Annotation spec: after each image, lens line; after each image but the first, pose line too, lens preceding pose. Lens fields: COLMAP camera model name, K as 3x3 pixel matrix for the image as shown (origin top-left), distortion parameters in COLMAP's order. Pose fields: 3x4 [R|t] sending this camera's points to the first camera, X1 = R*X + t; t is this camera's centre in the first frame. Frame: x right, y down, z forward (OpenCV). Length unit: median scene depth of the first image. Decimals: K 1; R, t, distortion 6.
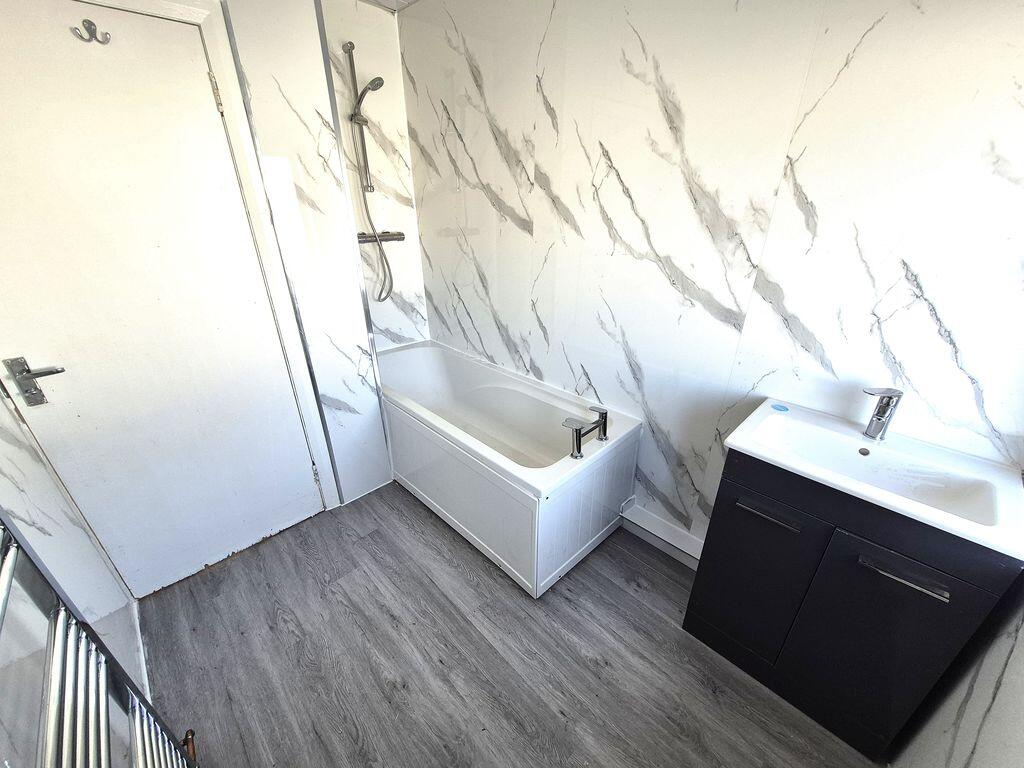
lens RADIAL K [[401.1, 0, 519.0], [0, 401.1, 388.3], [0, 0, 1]] dist [-0.003002, -0.001537]
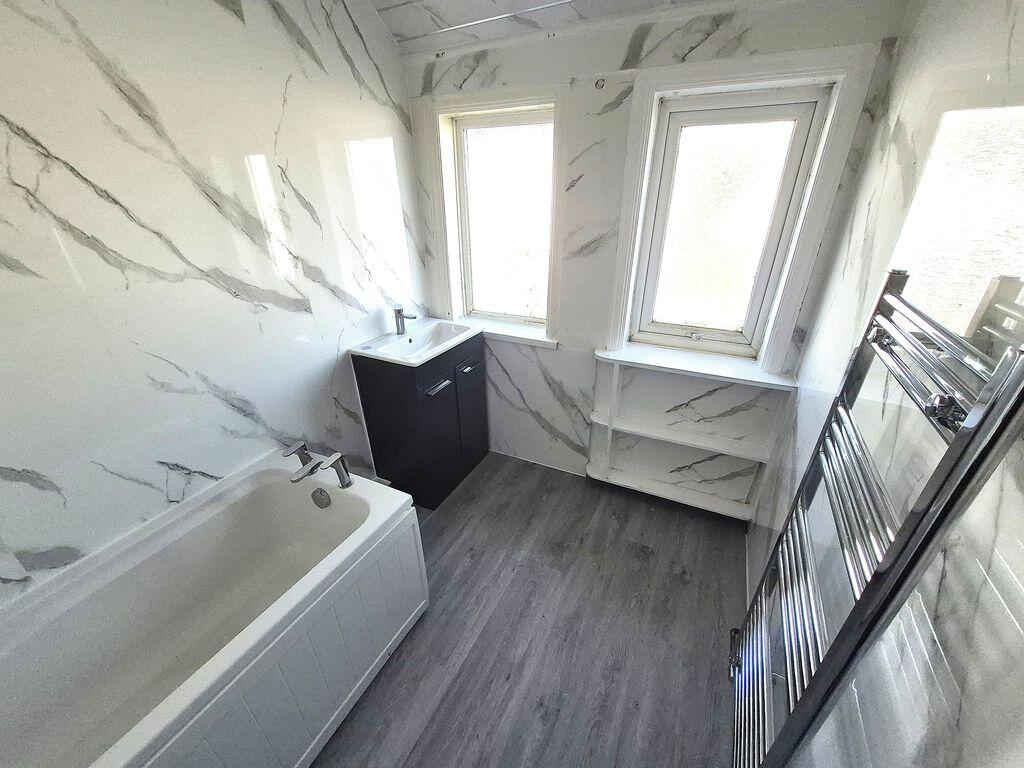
lens RADIAL K [[401.1, 0, 522.5], [0, 401.1, 388.9], [0, 0, 1]] dist [-0.003002, -0.001537]
pose [[-0.331412, -0.410452, 0.849527, -0.698954], [0.413857, 0.745922, 0.521846, -0.312336], [-0.847873, 0.524528, -0.077339, 0.638020]]
